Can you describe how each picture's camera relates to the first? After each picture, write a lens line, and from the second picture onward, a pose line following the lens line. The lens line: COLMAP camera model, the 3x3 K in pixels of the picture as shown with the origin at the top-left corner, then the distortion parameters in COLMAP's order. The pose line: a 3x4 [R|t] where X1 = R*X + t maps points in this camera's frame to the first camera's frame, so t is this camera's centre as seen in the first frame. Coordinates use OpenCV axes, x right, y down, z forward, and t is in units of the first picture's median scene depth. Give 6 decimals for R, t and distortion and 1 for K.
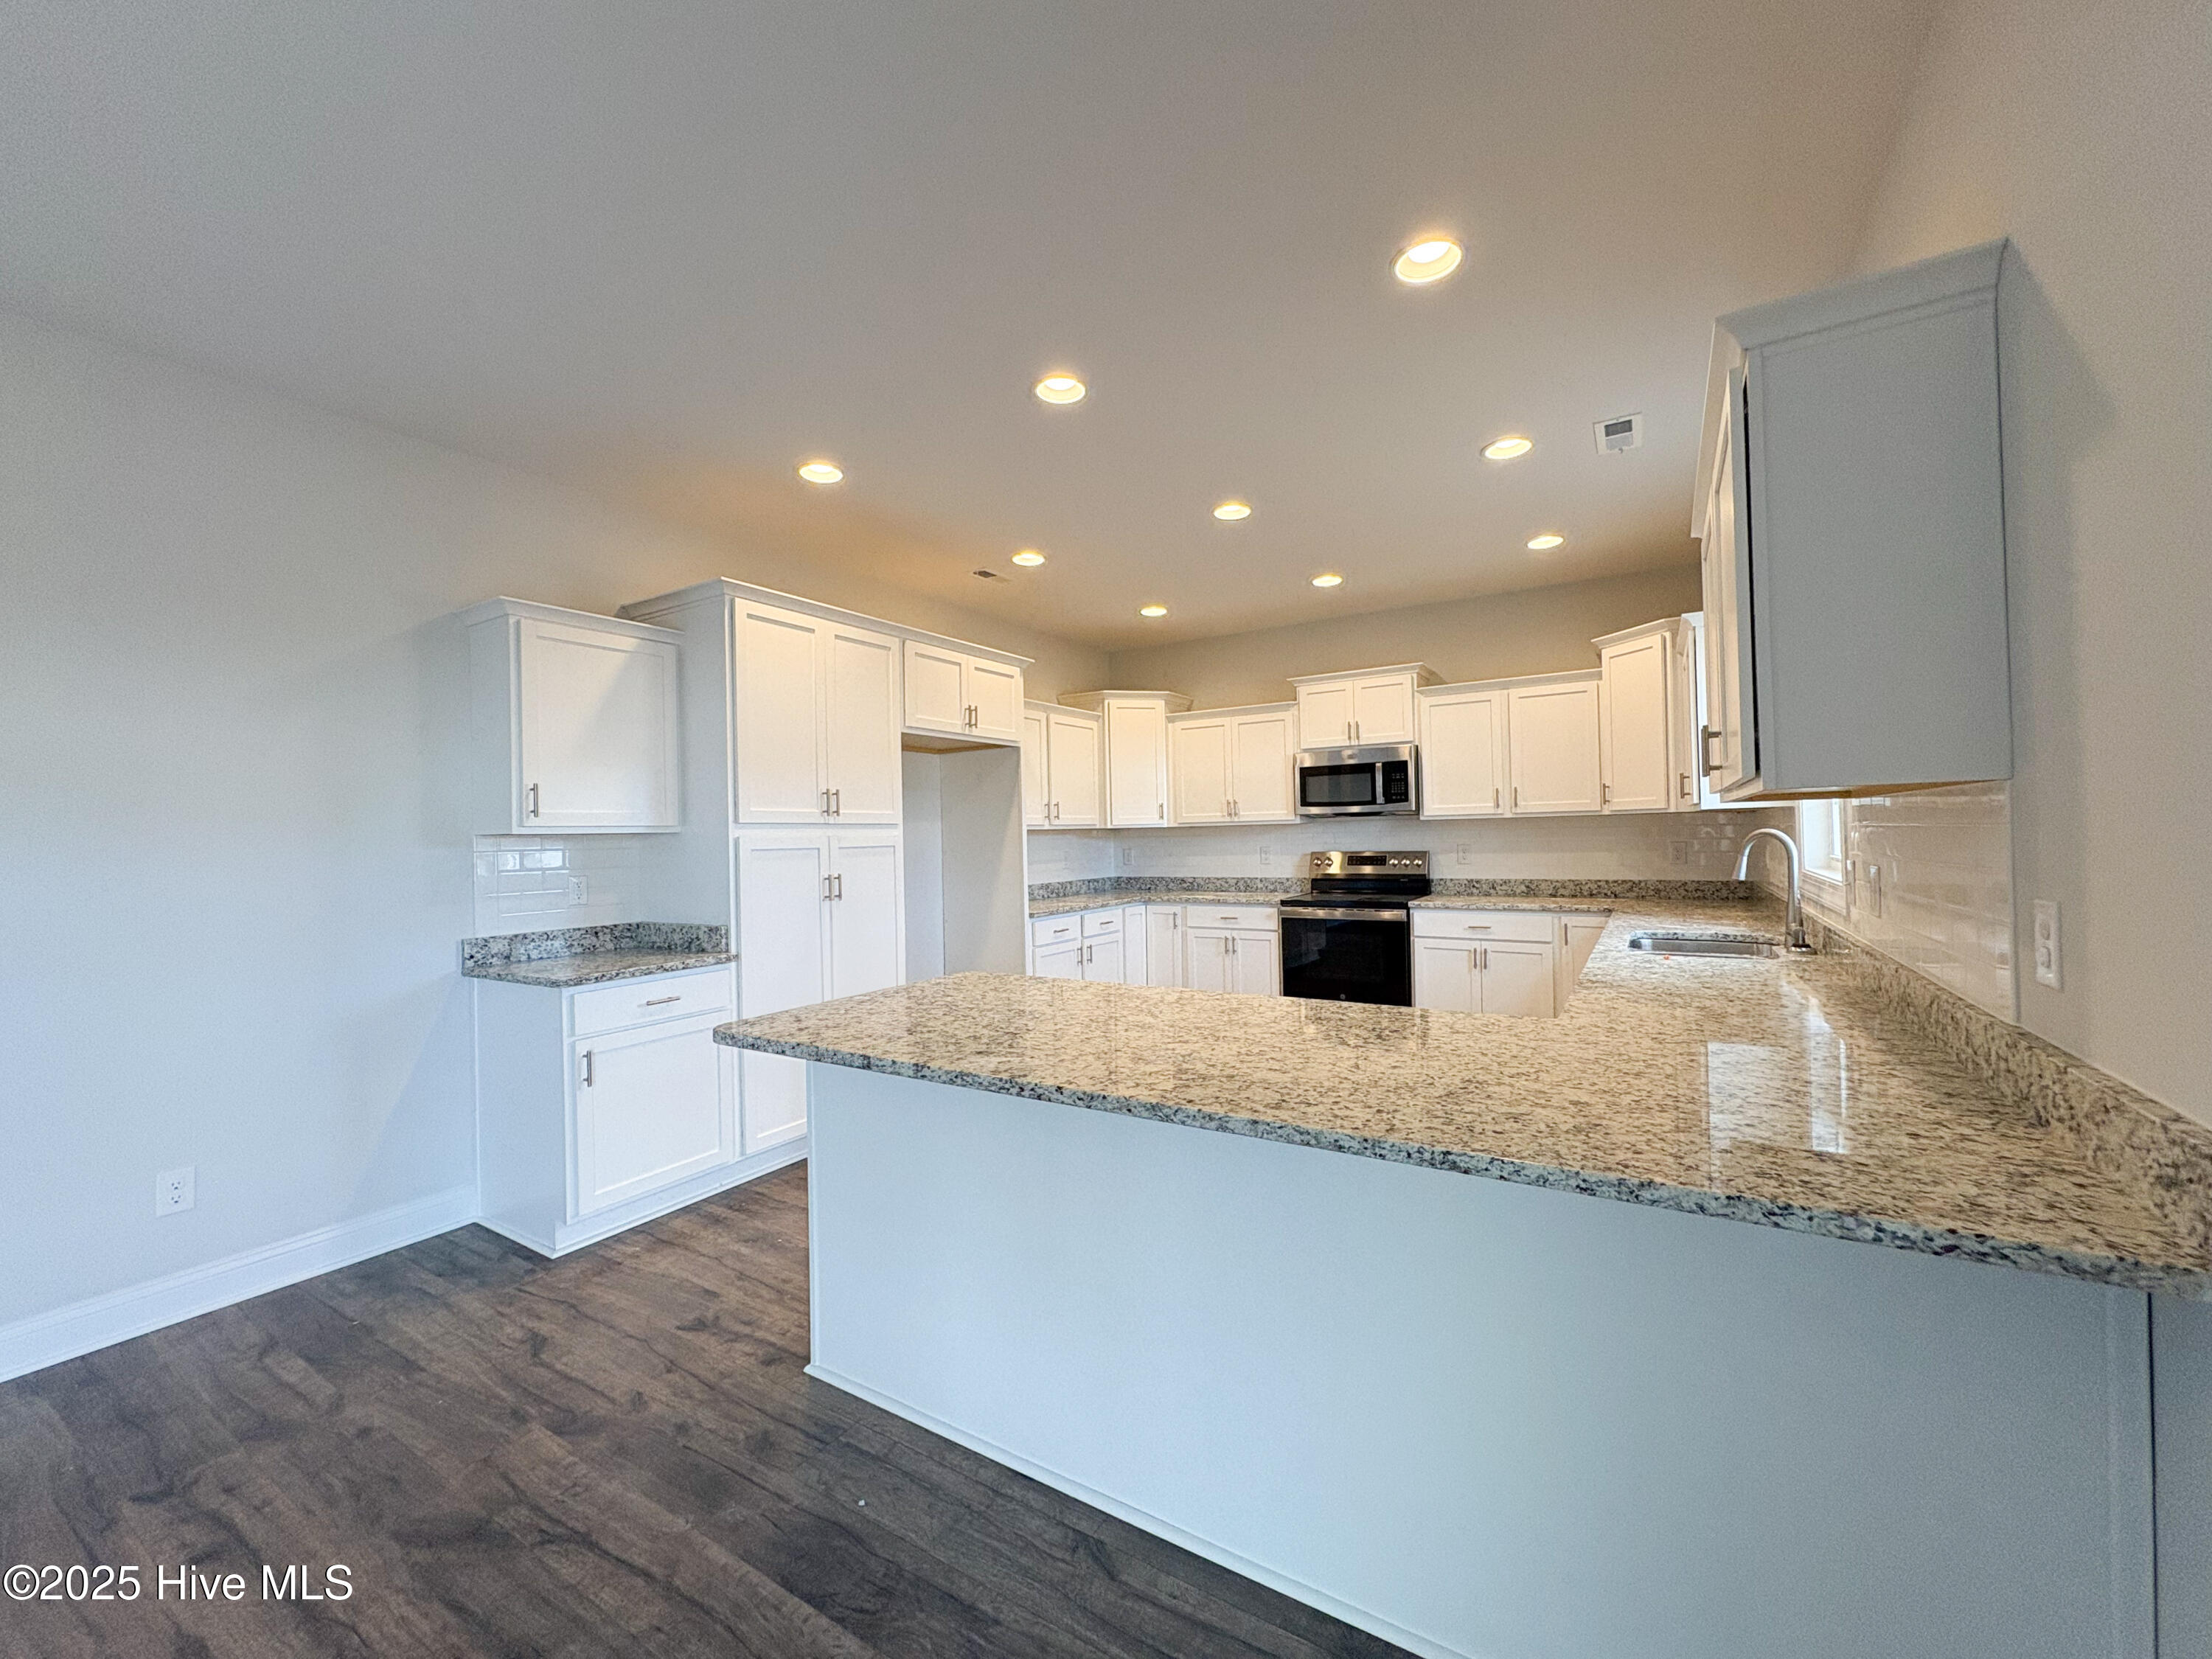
lens RADIAL K [[907.0, 0, 1037.8], [0, 907.0, 841.9], [0, 0, 1]] dist [-0.007847, 0.001968]
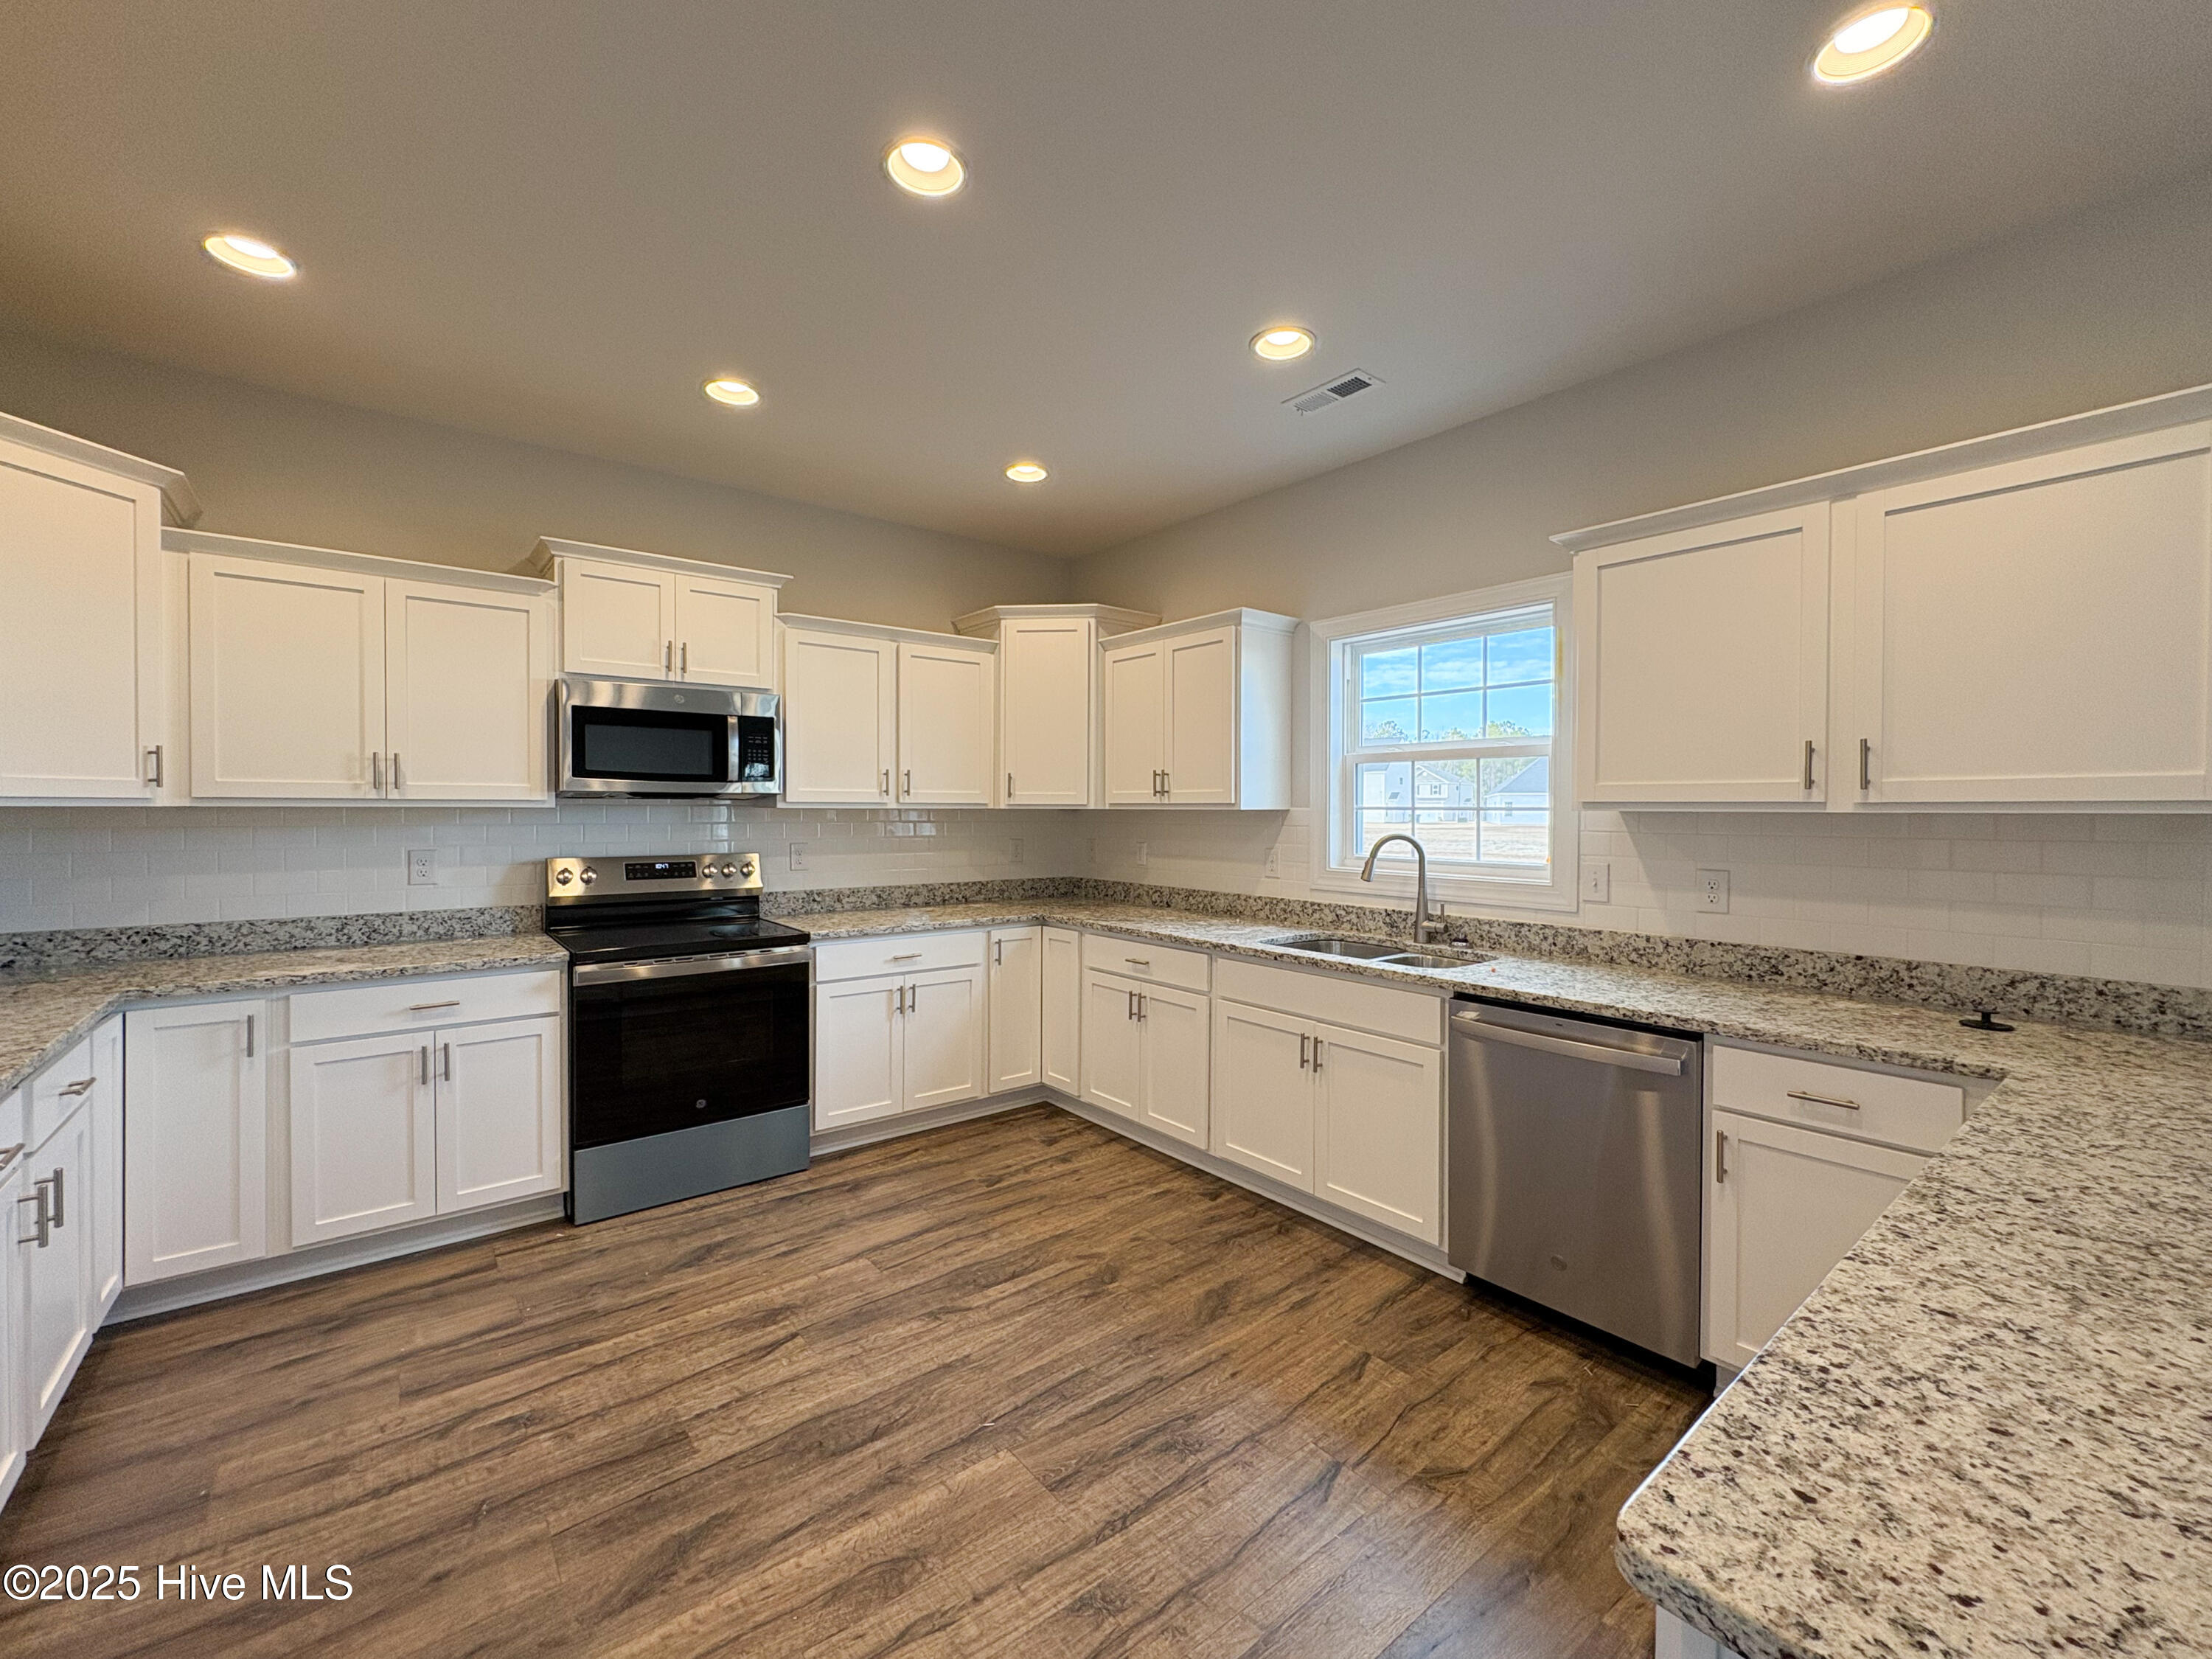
lens RADIAL K [[907.0, 0, 1116.3], [0, 907.0, 820.3], [0, 0, 1]] dist [-0.007847, 0.001968]
pose [[0.245550, 0.009198, 0.969340, -0.177794], [-0.005223, 0.999953, -0.008166, -0.011483], [-0.969370, -0.003058, 0.245587, 0.621756]]
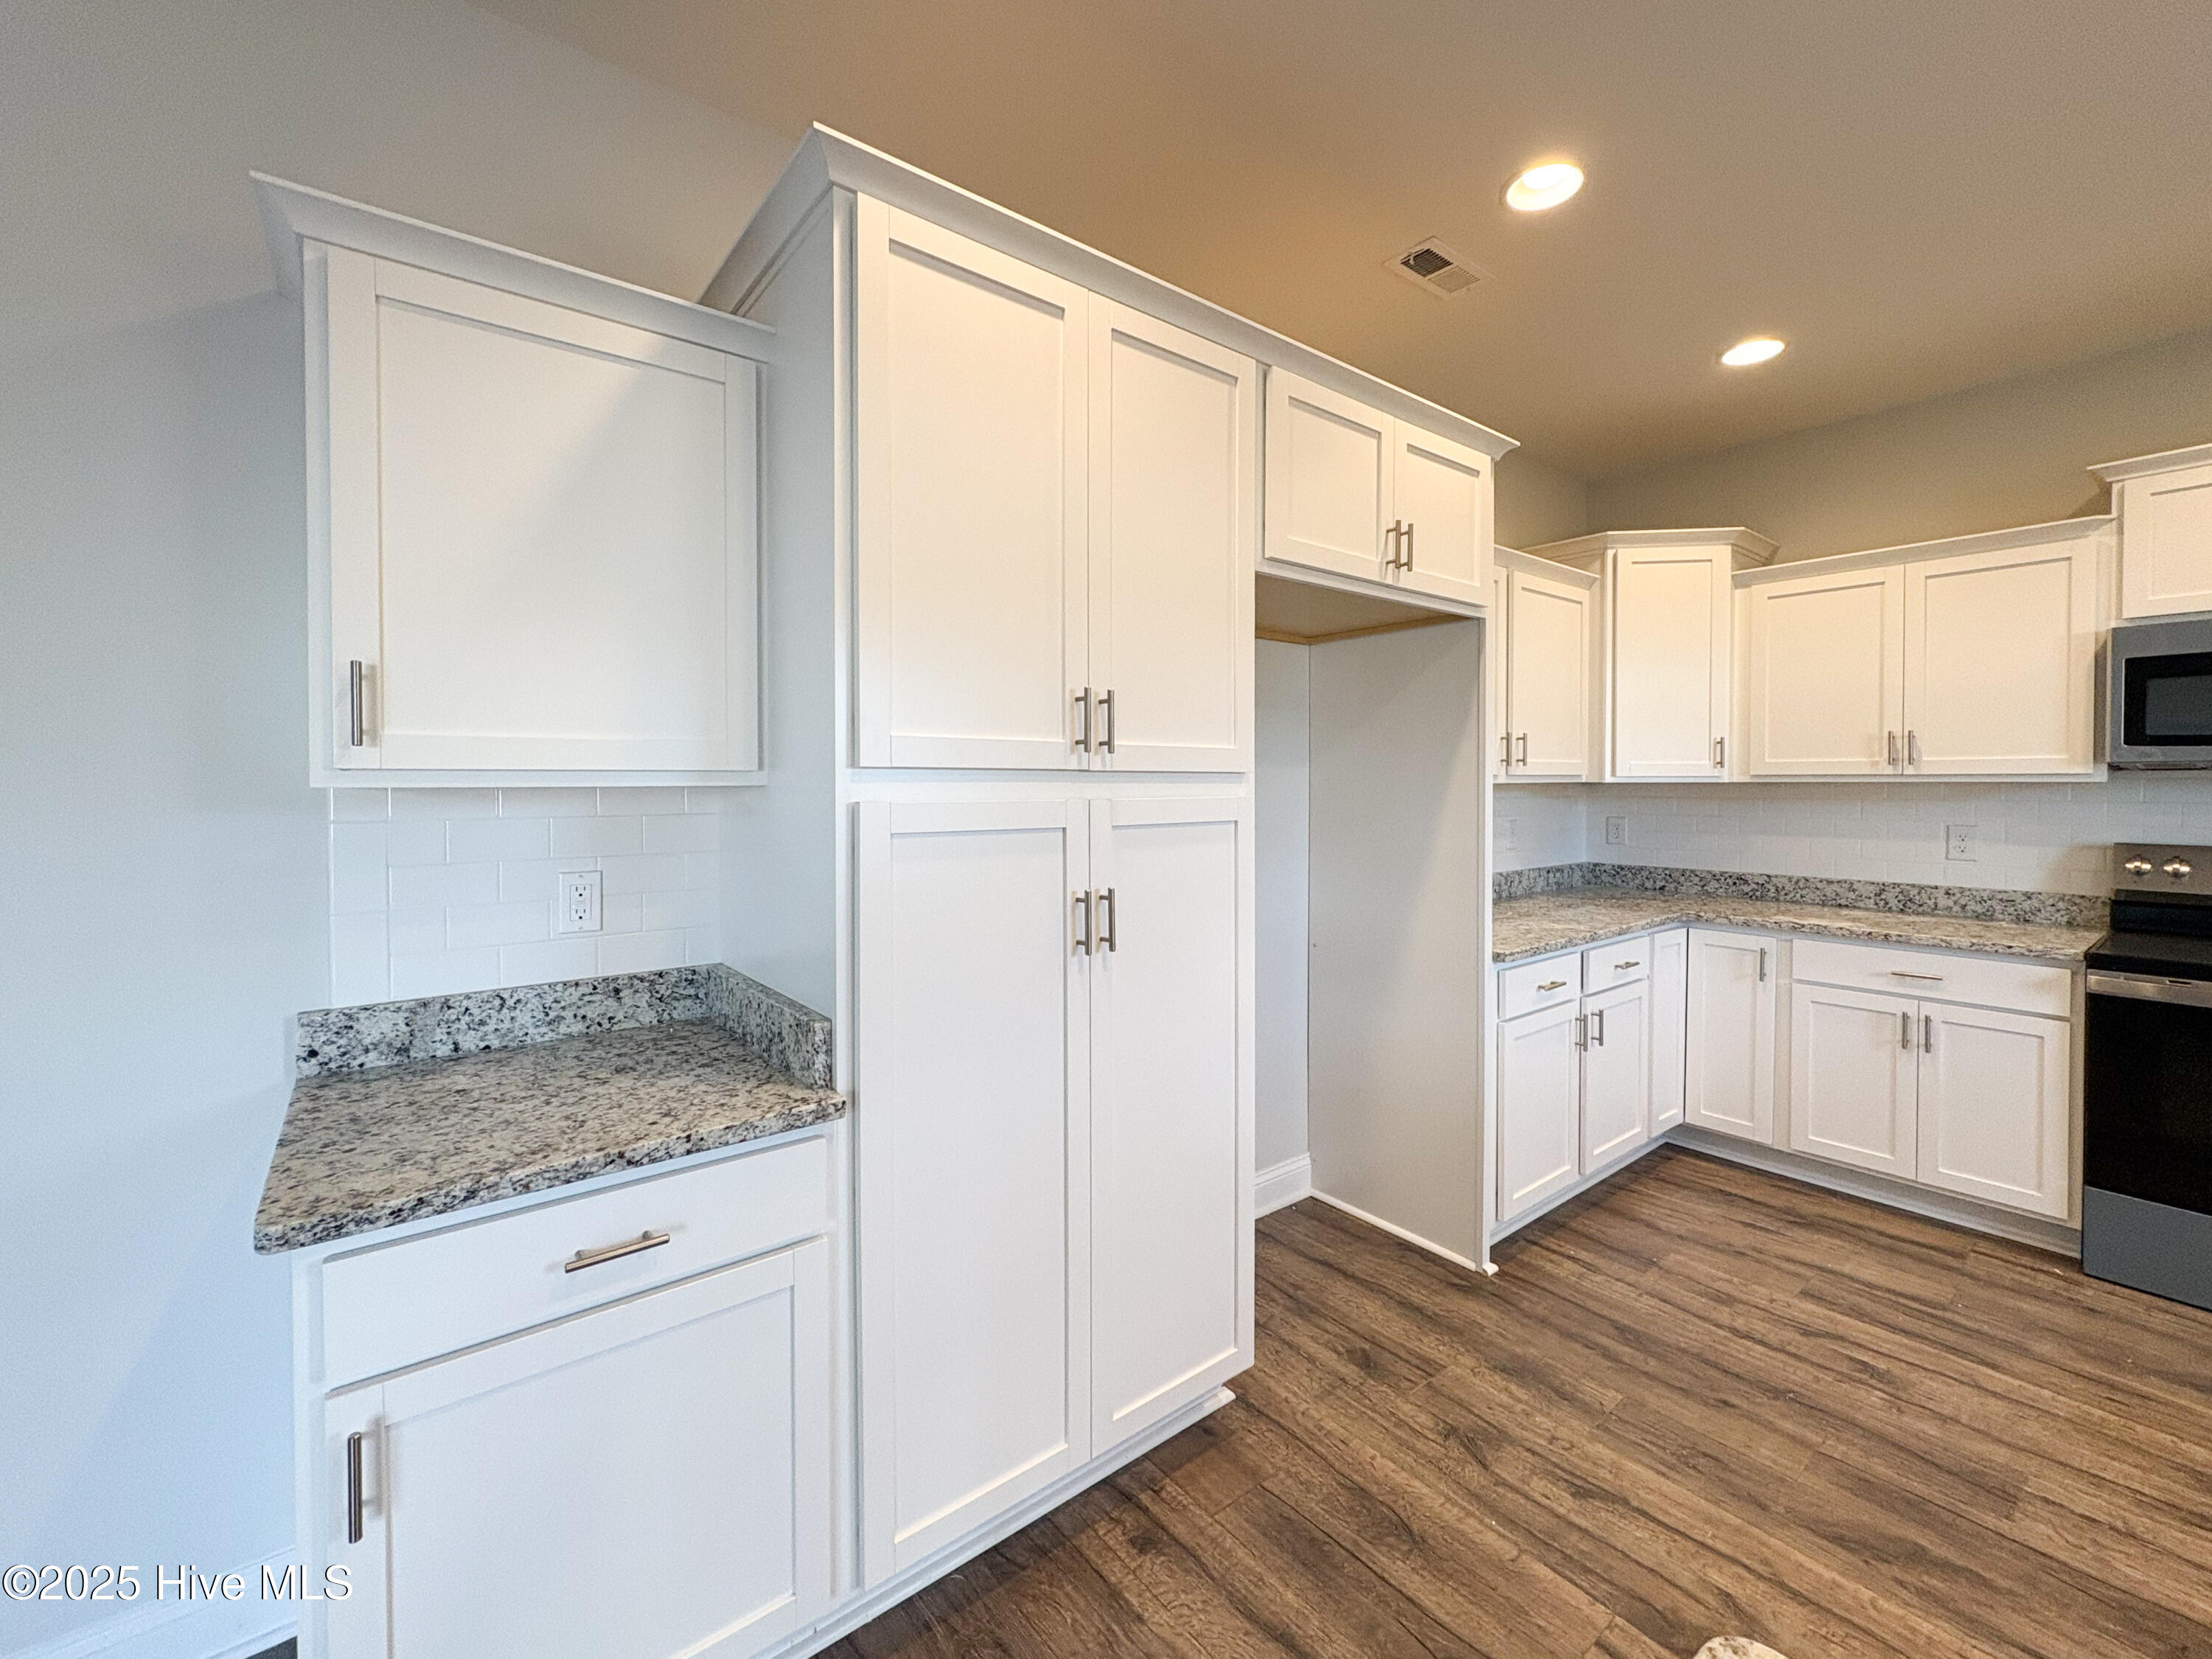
lens RADIAL K [[907.0, 0, 1076.4], [0, 907.0, 796.2], [0, 0, 1]] dist [-0.007847, 0.001968]
pose [[0.956555, 0.024144, -0.290550, -0.089749], [-0.019809, 0.999644, 0.017853, -0.012562], [0.290878, -0.011322, 0.956693, 0.473278]]
